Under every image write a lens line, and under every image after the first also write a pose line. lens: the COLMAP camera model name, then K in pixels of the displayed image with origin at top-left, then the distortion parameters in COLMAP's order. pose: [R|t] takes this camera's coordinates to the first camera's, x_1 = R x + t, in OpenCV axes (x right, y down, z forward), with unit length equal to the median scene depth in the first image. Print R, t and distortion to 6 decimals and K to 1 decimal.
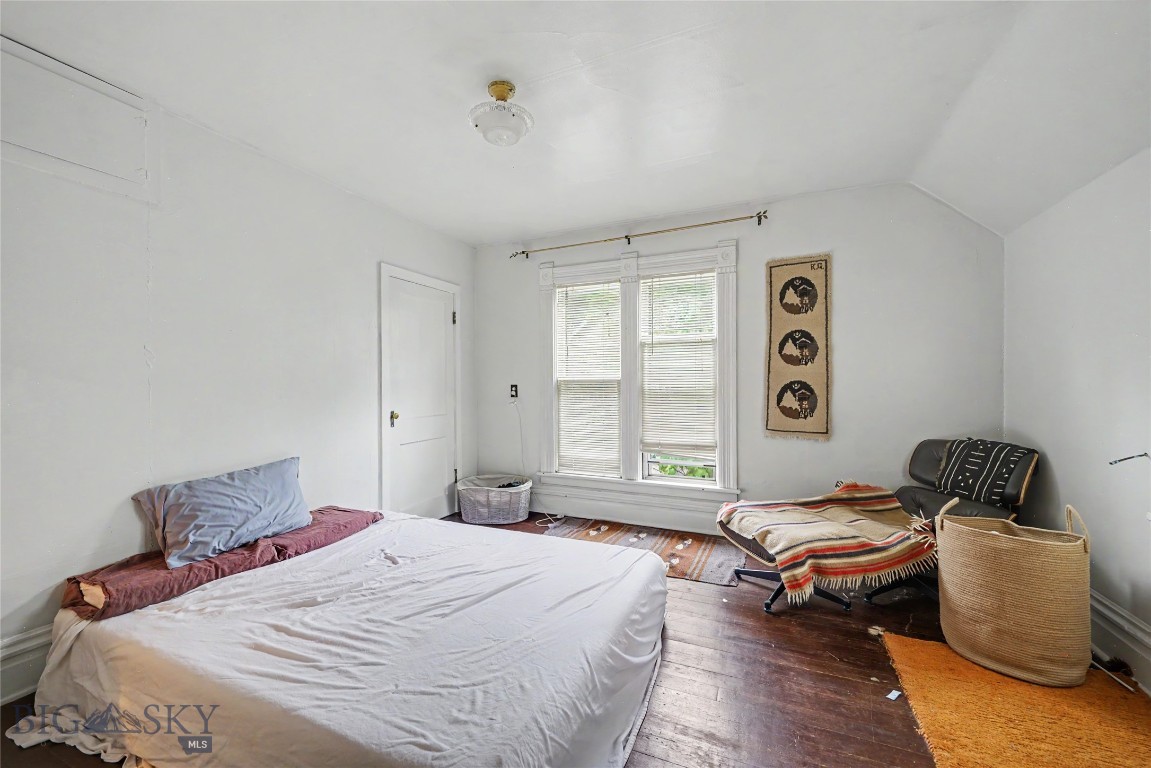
lens RADIAL K [[457.3, 0, 584.6], [0, 457.3, 381.1], [0, 0, 1]] dist [-0.006093, -0.000771]
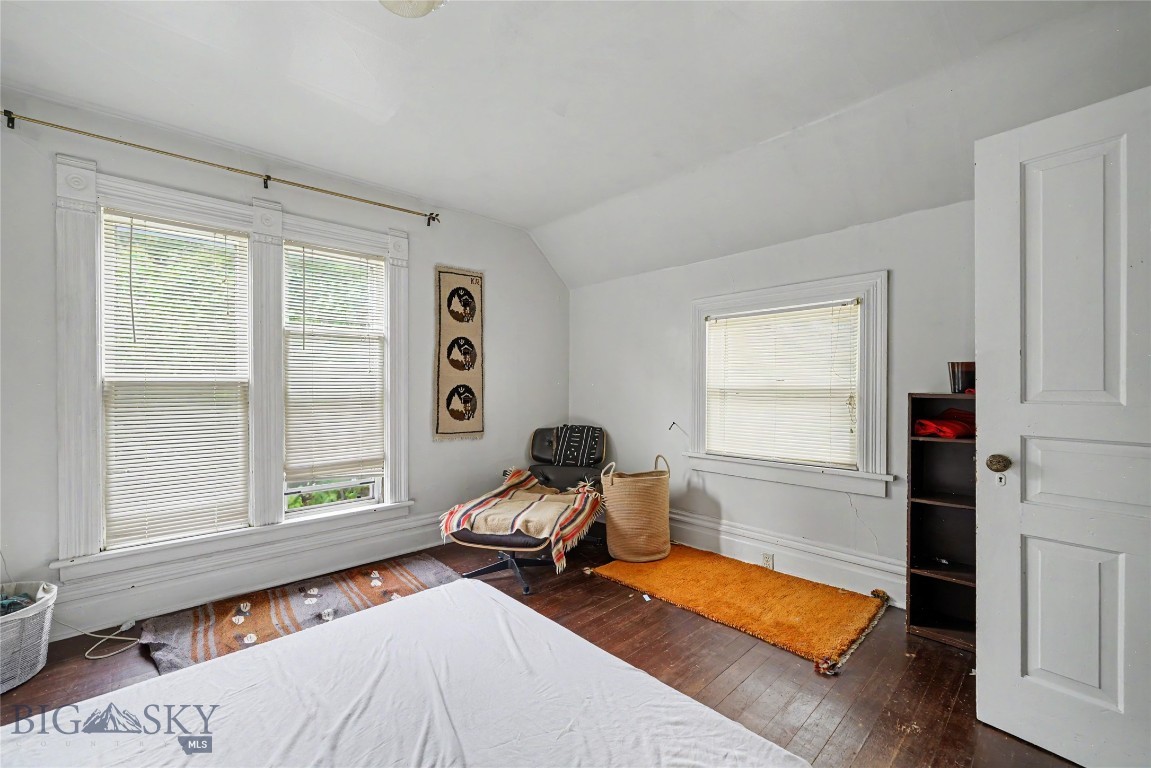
lens RADIAL K [[457.3, 0, 584.0], [0, 457.3, 388.0], [0, 0, 1]] dist [-0.006093, -0.000771]
pose [[0.396830, -0.001374, 0.917891, -0.396879], [-0.000580, 0.999998, 0.001748, 0.004876], [-0.917892, -0.001226, 0.396828, 0.314722]]
